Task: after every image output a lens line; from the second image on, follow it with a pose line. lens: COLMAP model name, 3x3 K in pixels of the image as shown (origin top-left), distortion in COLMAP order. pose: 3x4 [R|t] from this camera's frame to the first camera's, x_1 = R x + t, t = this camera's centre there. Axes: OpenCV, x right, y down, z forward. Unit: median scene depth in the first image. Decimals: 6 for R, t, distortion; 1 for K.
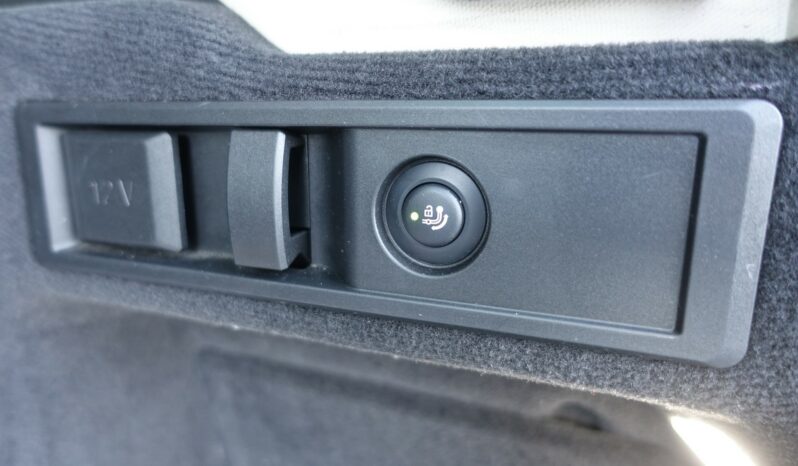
lens RADIAL K [[548.5, 0, 399.0], [0, 548.5, 233.0], [0, 0, 1]] dist [-0.011899, -0.000440]
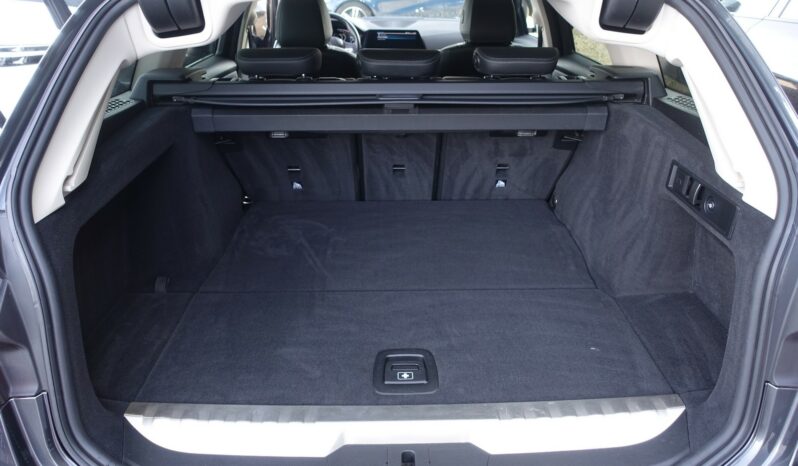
lens RADIAL K [[548.5, 0, 399.0], [0, 548.5, 233.0], [0, 0, 1]] dist [-0.011899, -0.000440]
pose [[0.379453, 0.422709, -0.823002, 3.139882], [-0.229236, 0.904747, 0.359003, -0.917779], [0.896363, 0.052437, 0.440209, -3.924281]]
